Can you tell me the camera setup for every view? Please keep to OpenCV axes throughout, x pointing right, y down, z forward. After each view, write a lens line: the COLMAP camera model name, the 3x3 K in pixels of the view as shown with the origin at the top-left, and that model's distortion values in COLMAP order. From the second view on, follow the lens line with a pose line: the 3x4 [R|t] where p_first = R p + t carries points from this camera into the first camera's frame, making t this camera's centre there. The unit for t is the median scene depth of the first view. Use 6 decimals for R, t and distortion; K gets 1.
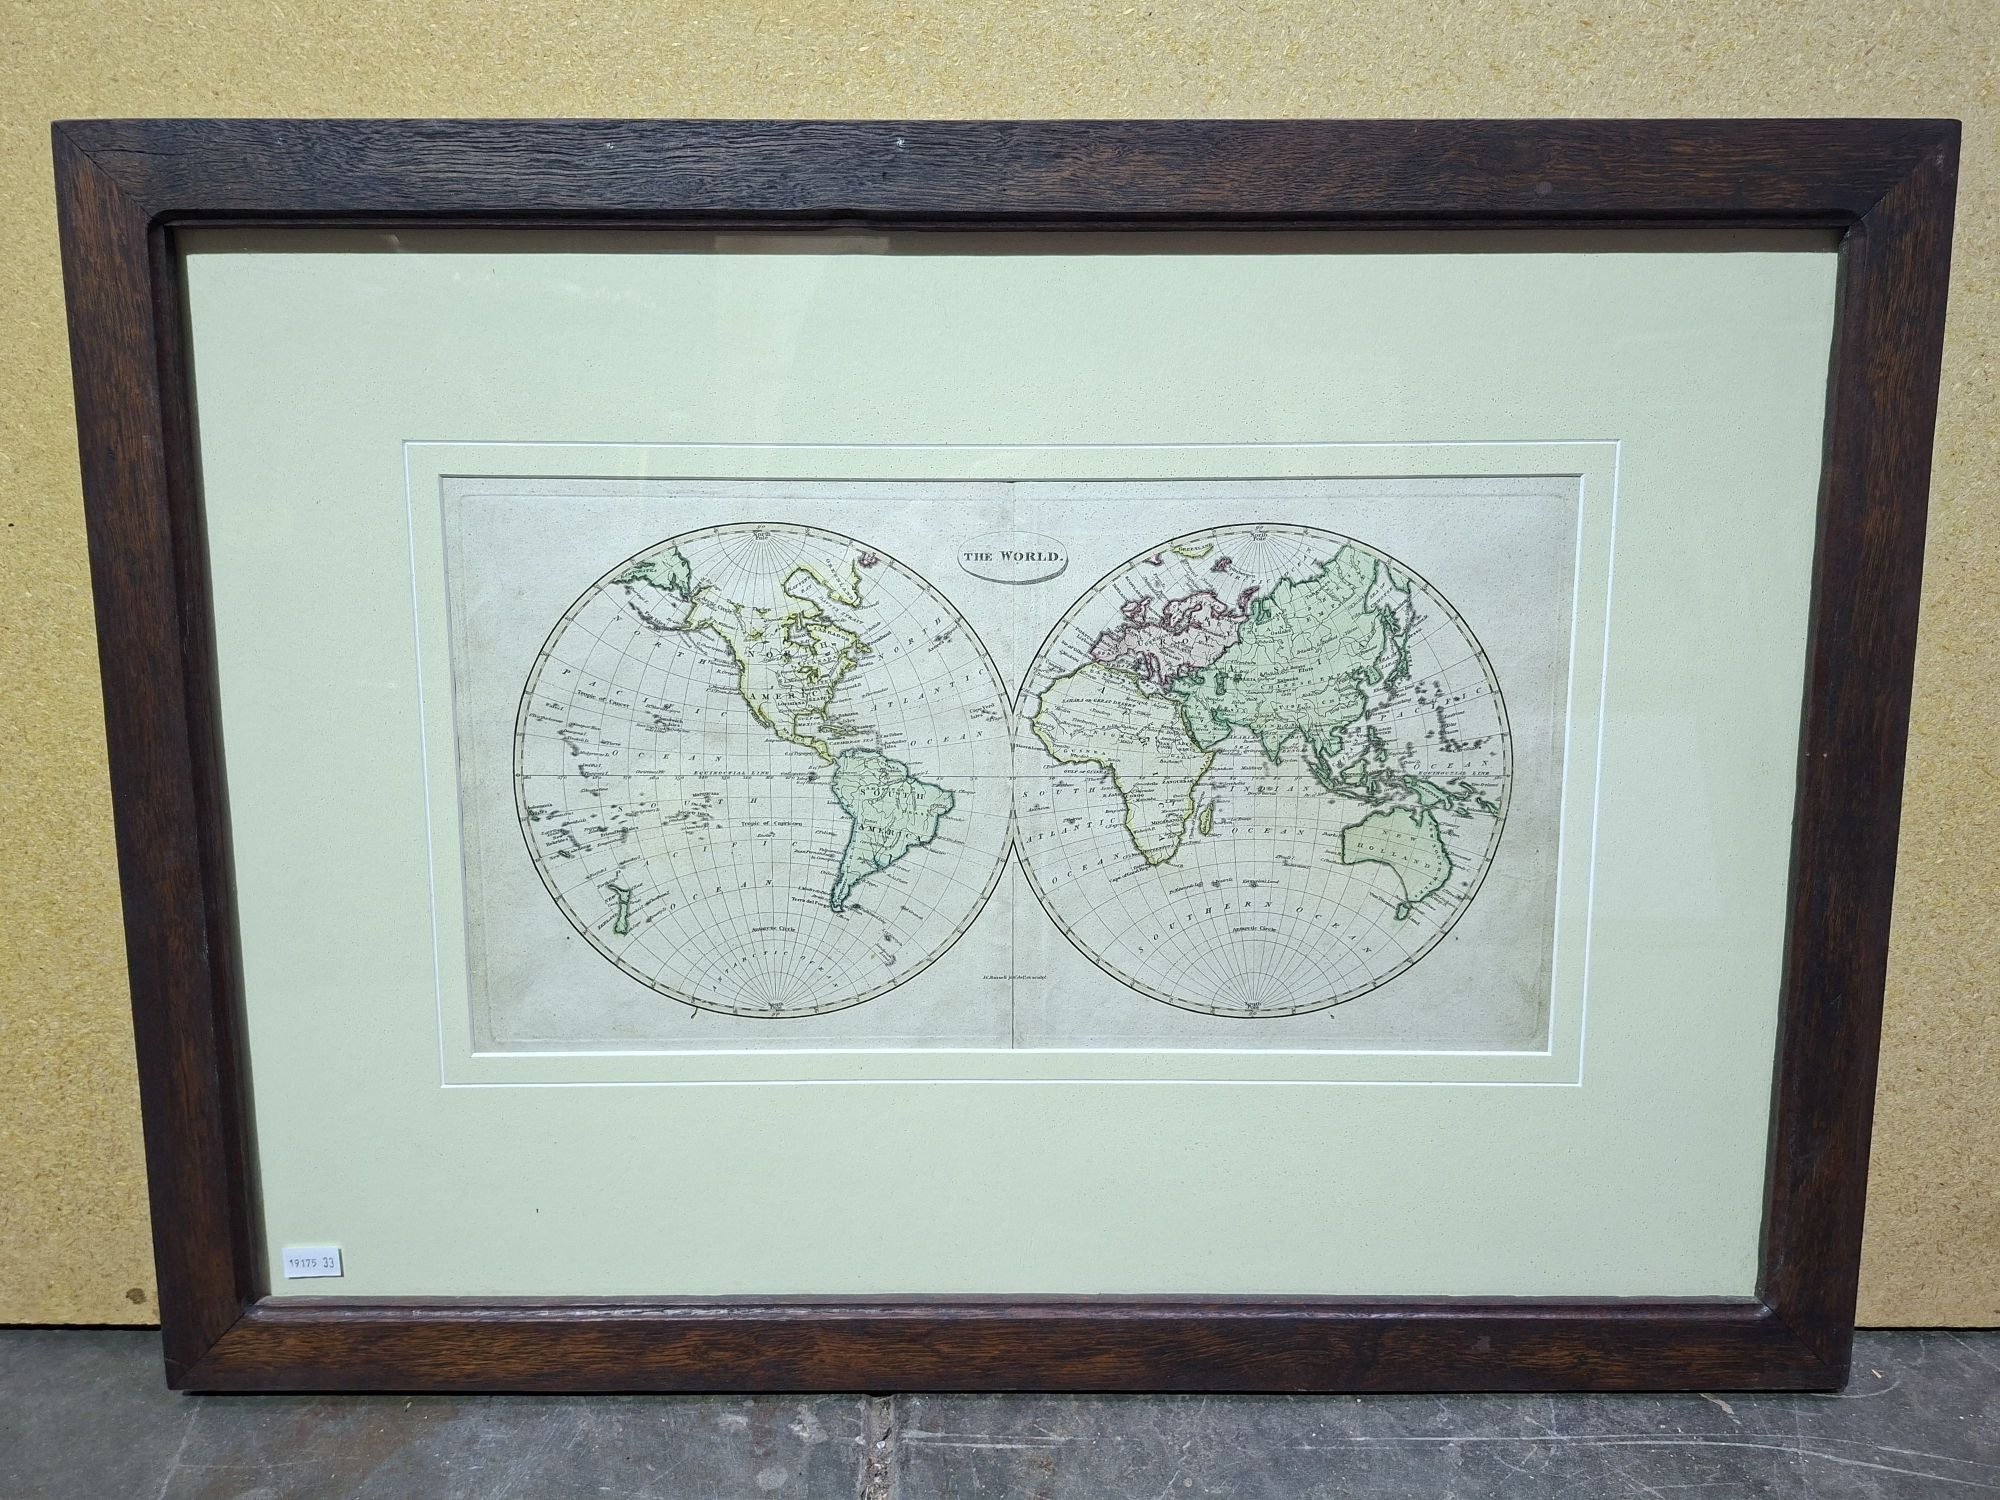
lens RADIAL K [[1312.9, 0, 1003.0], [0, 1312.9, 754.4], [0, 0, 1]] dist [-0.026892, 0.002469]
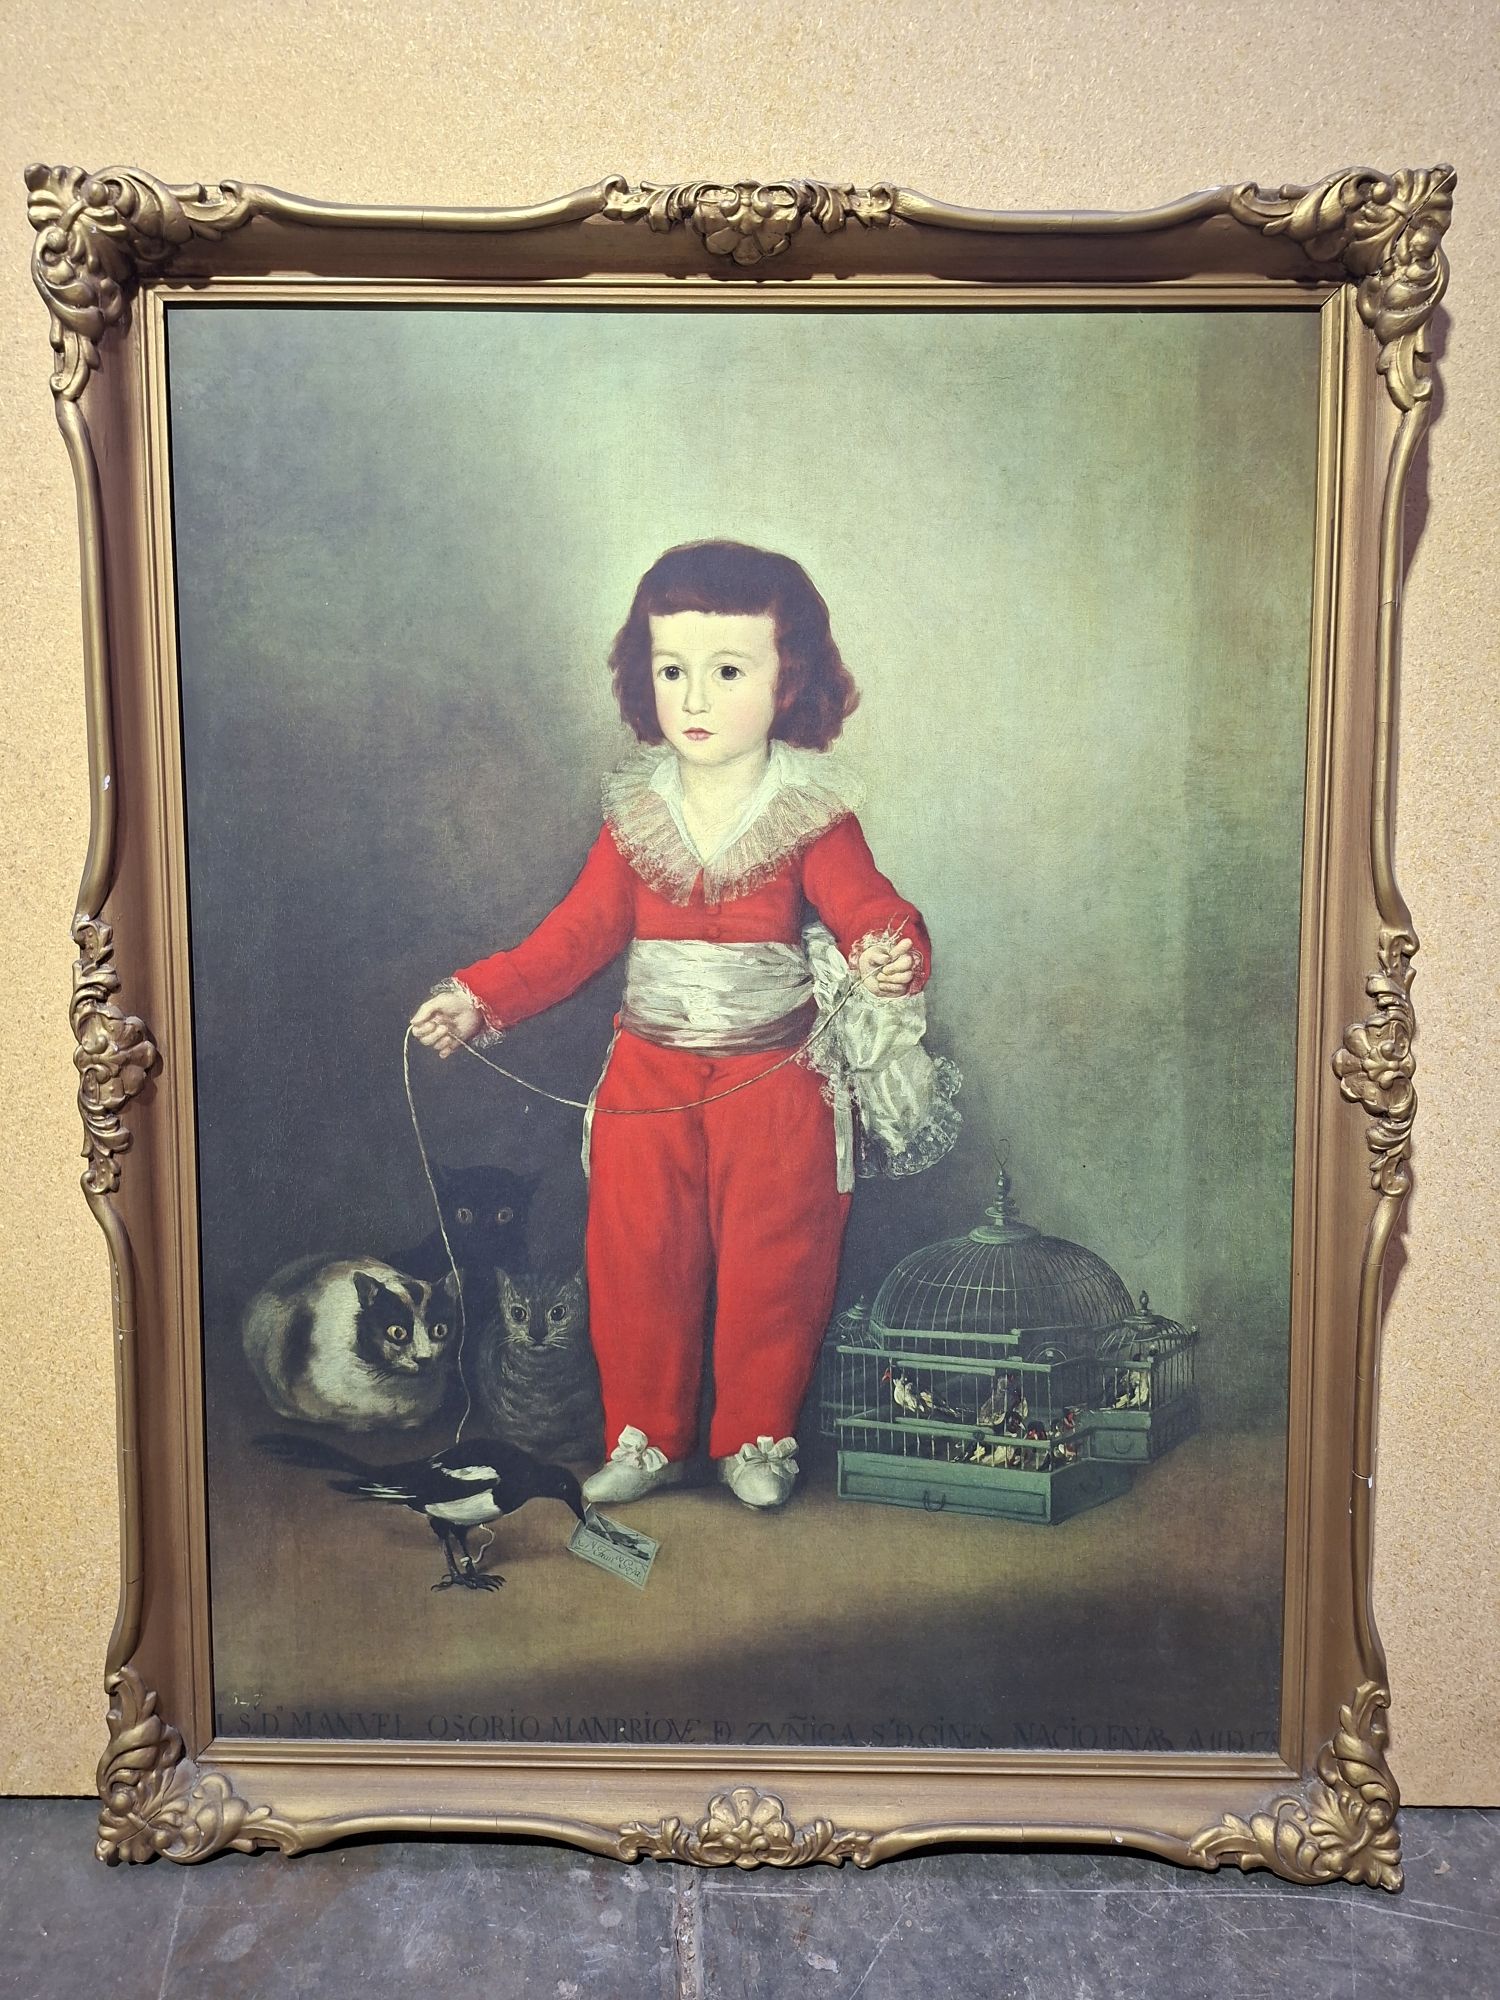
lens RADIAL K [[1312.9, 0, 743.3], [0, 1312.9, 988.5], [0, 0, 1]] dist [-0.026892, 0.002469]
pose [[0.999968, 0.002125, -0.007669, -0.025881], [-0.003030, 0.992773, -0.119969, -0.263845], [0.007359, 0.119988, 0.992748, -0.491160]]
